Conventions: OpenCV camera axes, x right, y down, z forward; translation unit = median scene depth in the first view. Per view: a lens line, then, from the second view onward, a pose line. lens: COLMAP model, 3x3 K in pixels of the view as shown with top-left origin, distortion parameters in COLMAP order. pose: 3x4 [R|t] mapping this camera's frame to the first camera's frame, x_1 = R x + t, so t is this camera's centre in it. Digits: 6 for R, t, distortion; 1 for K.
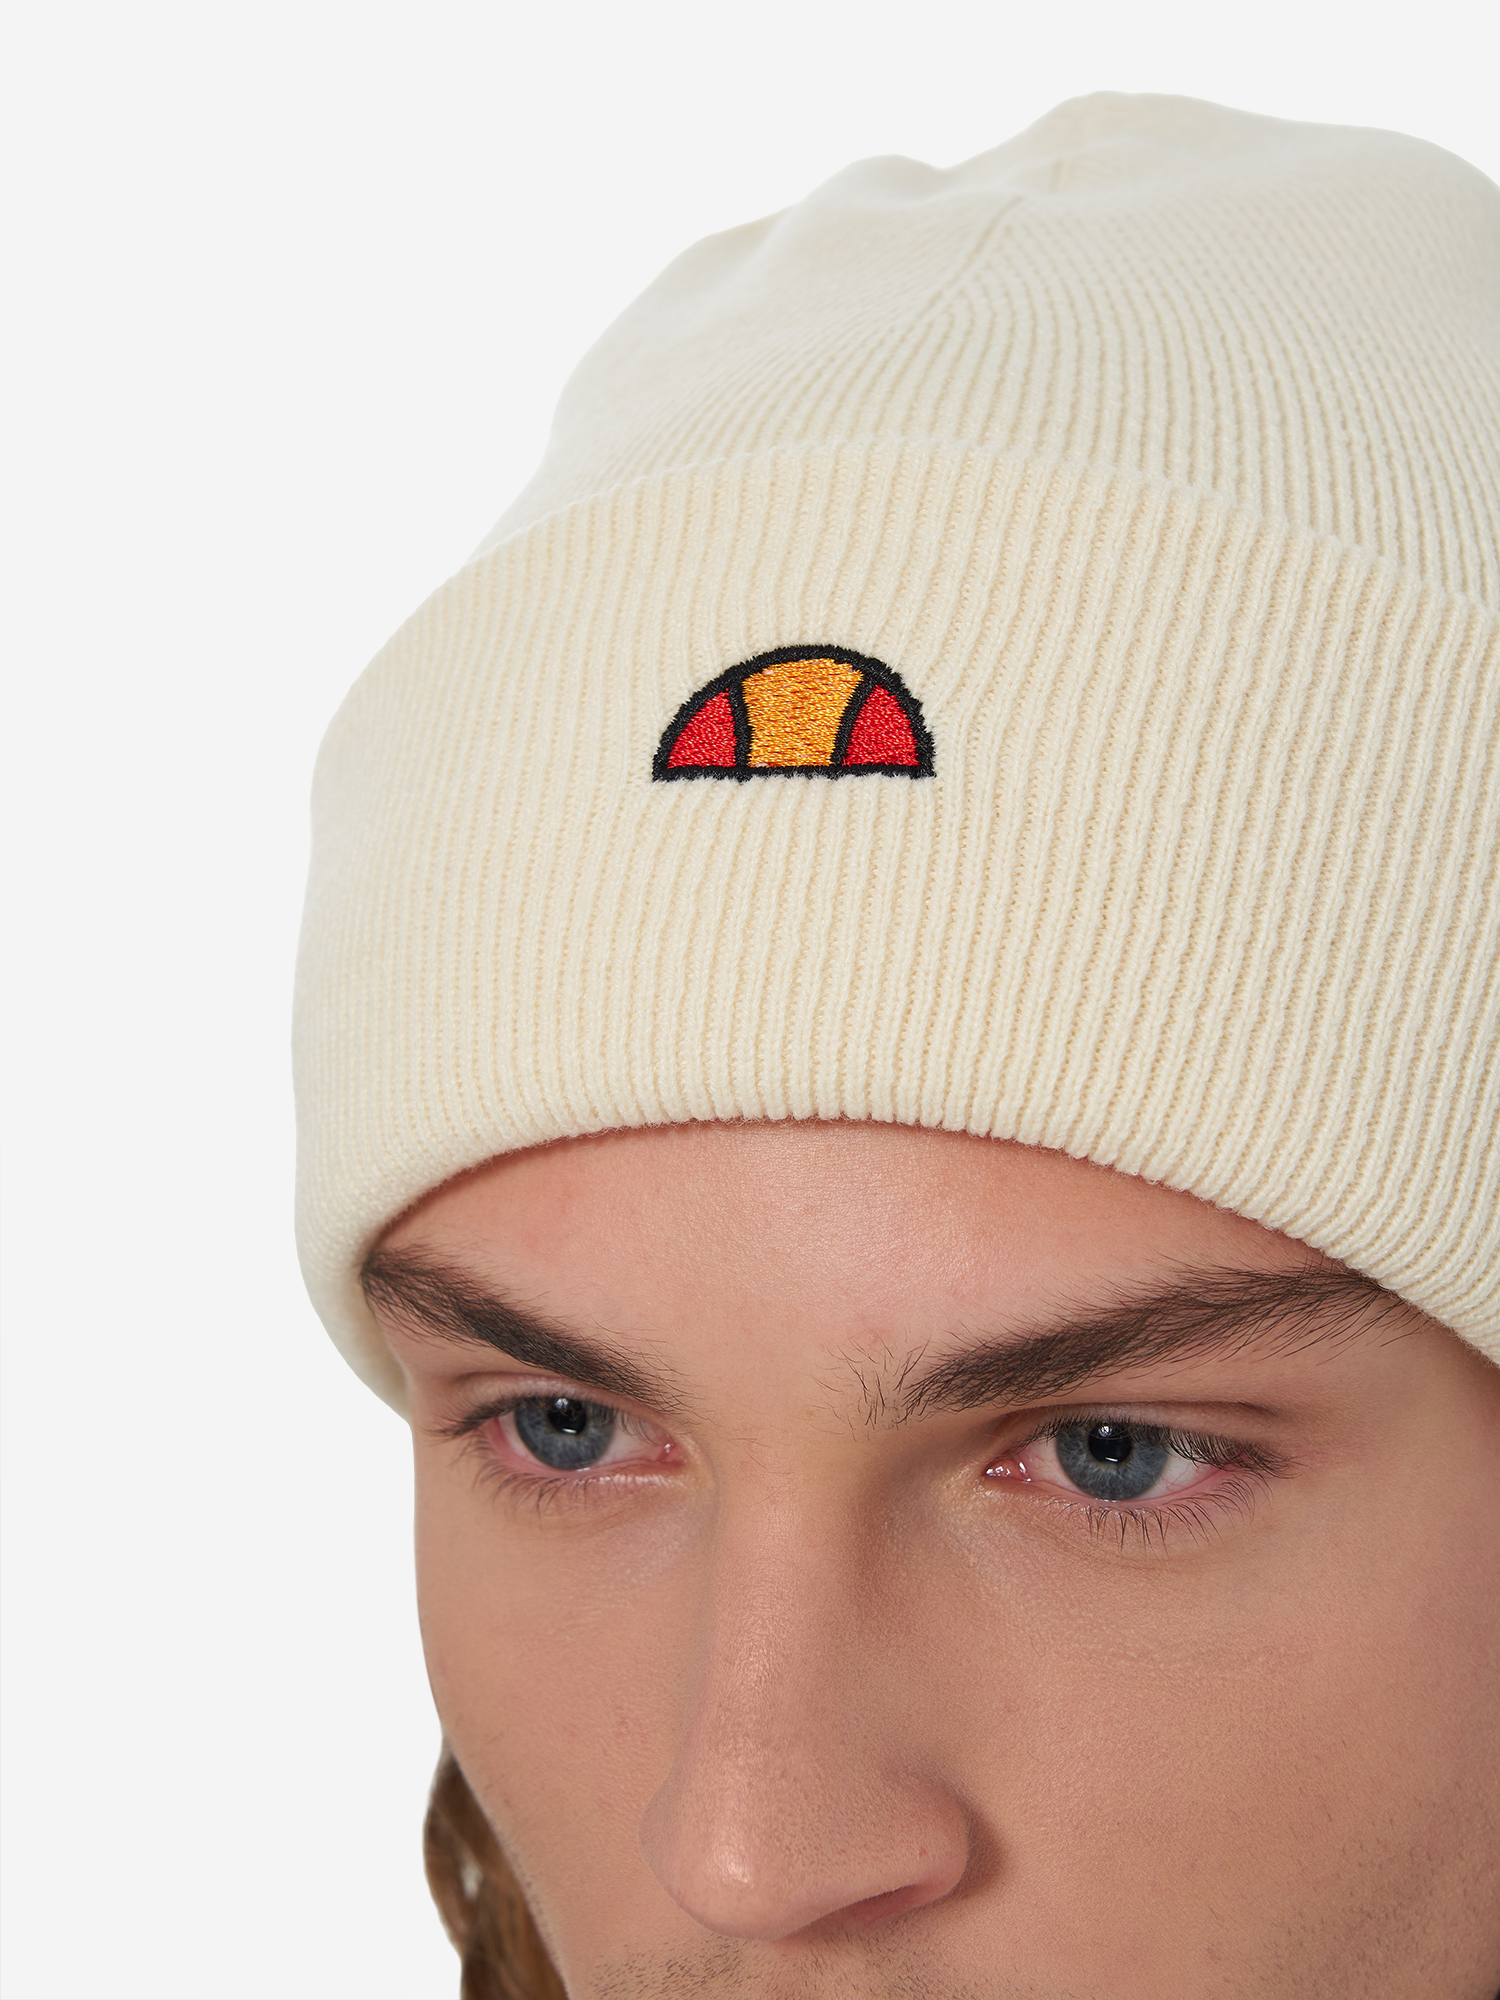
lens RADIAL K [[3546.2, 0, 750.0], [0, 3546.2, 1000.0], [0, 0, 1]] dist [-0.071534, -0.067453]
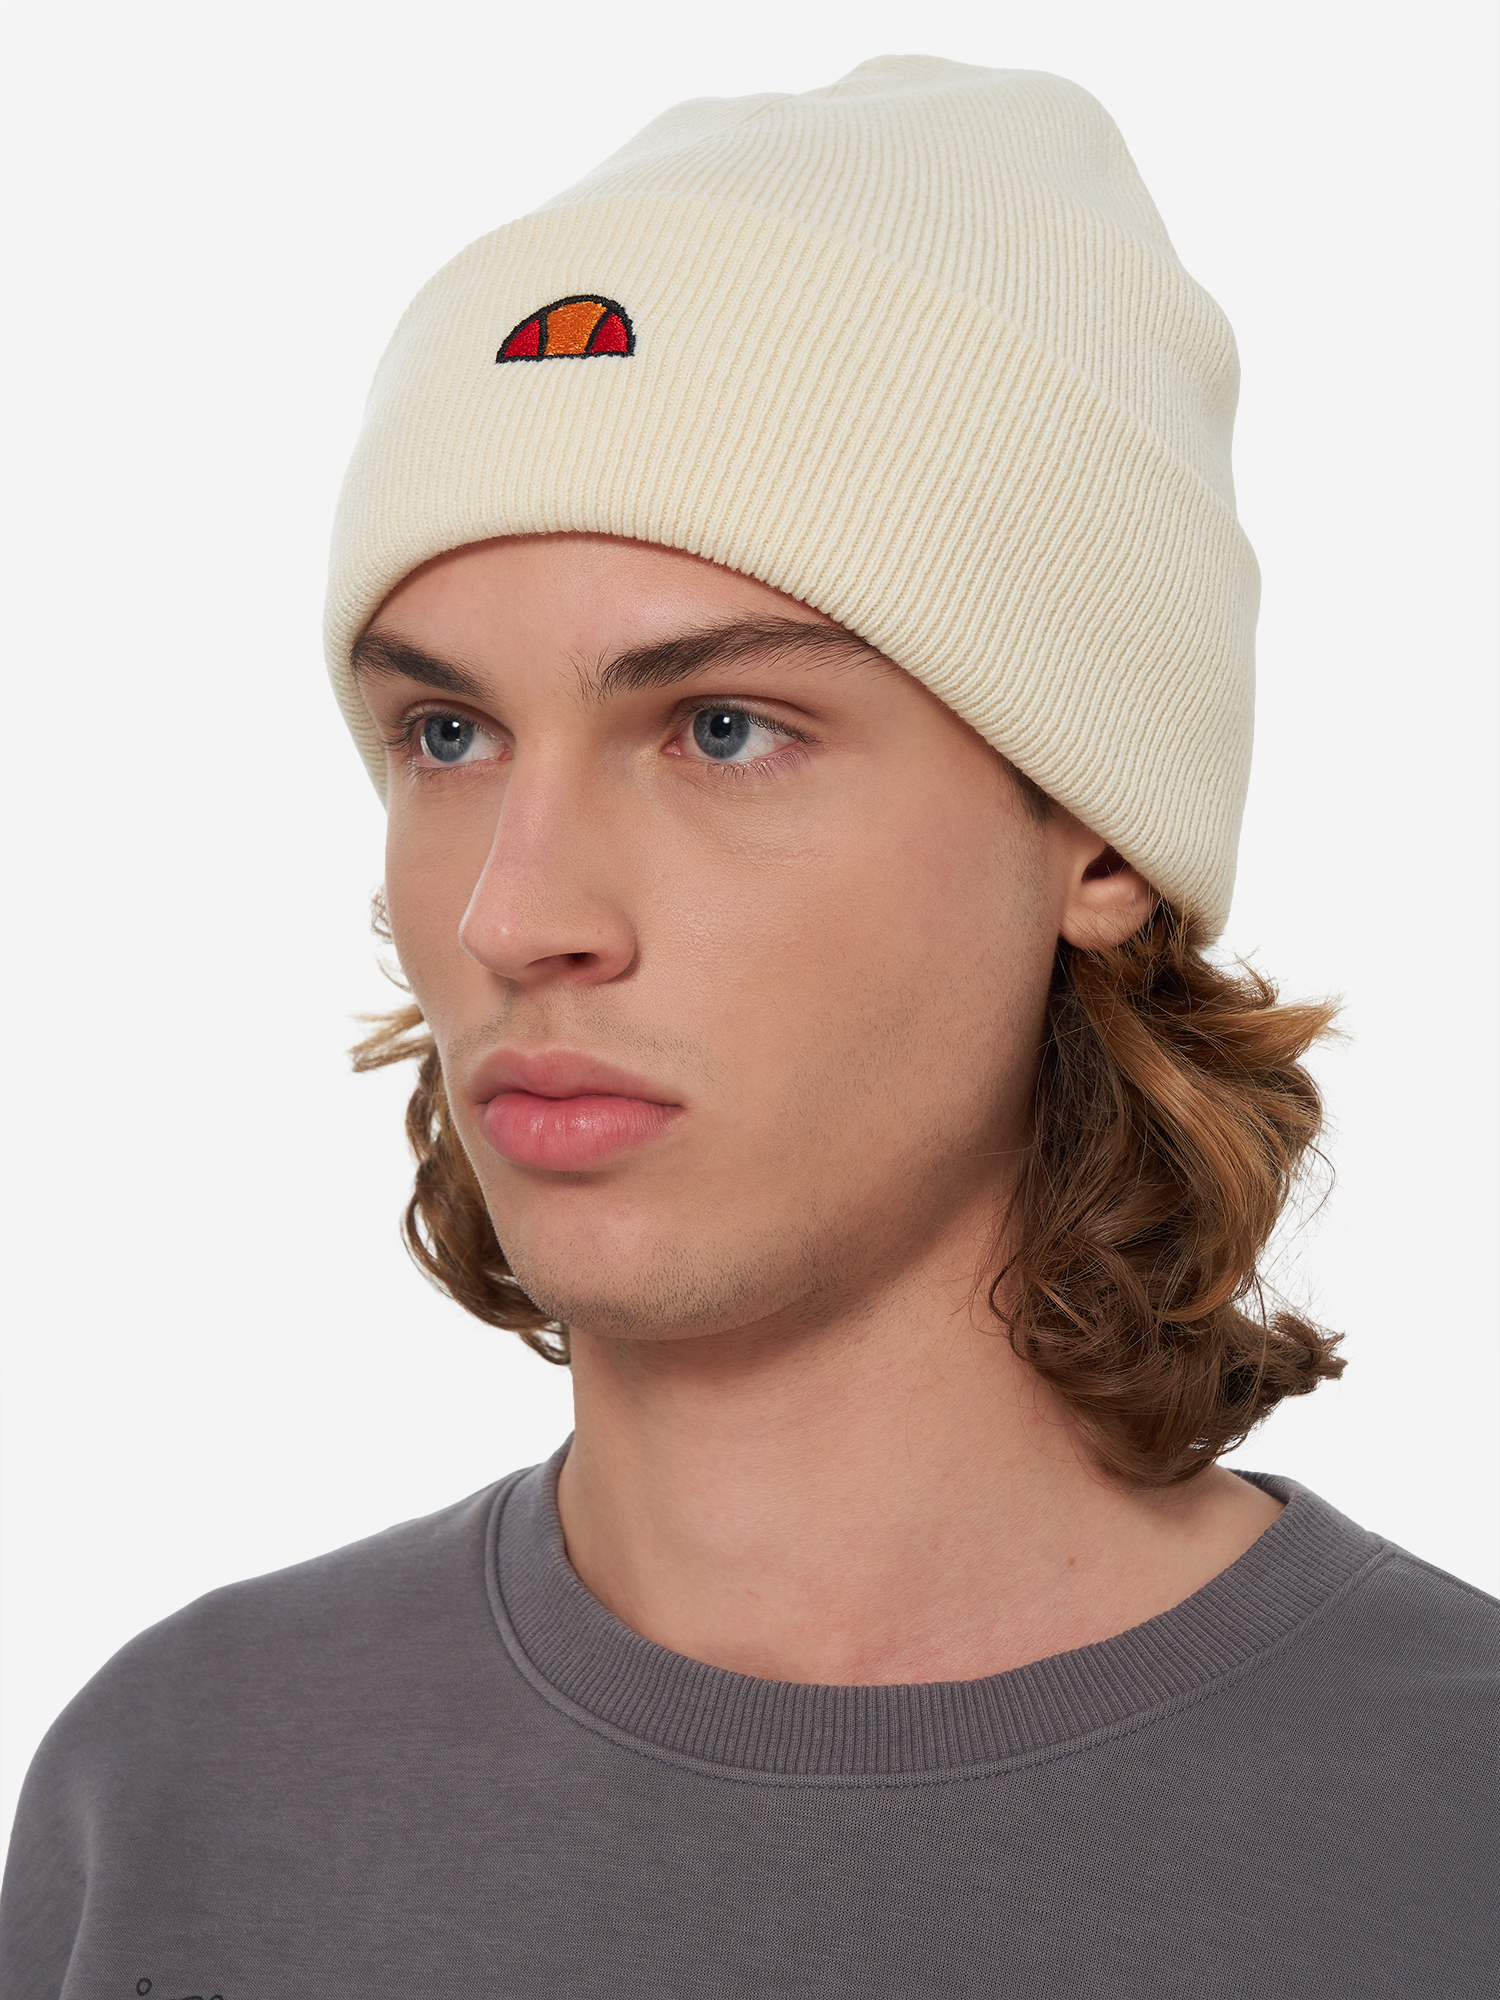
lens RADIAL K [[3676.3, 0, 750.0], [0, 3676.3, 1000.0], [0, 0, 1]] dist [0.022915, 0.093351]
pose [[0.988263, 0.046335, -0.145568, 0.410669], [-0.057372, 0.995713, -0.072558, 0.413875], [0.141582, 0.080058, 0.986684, -0.896018]]
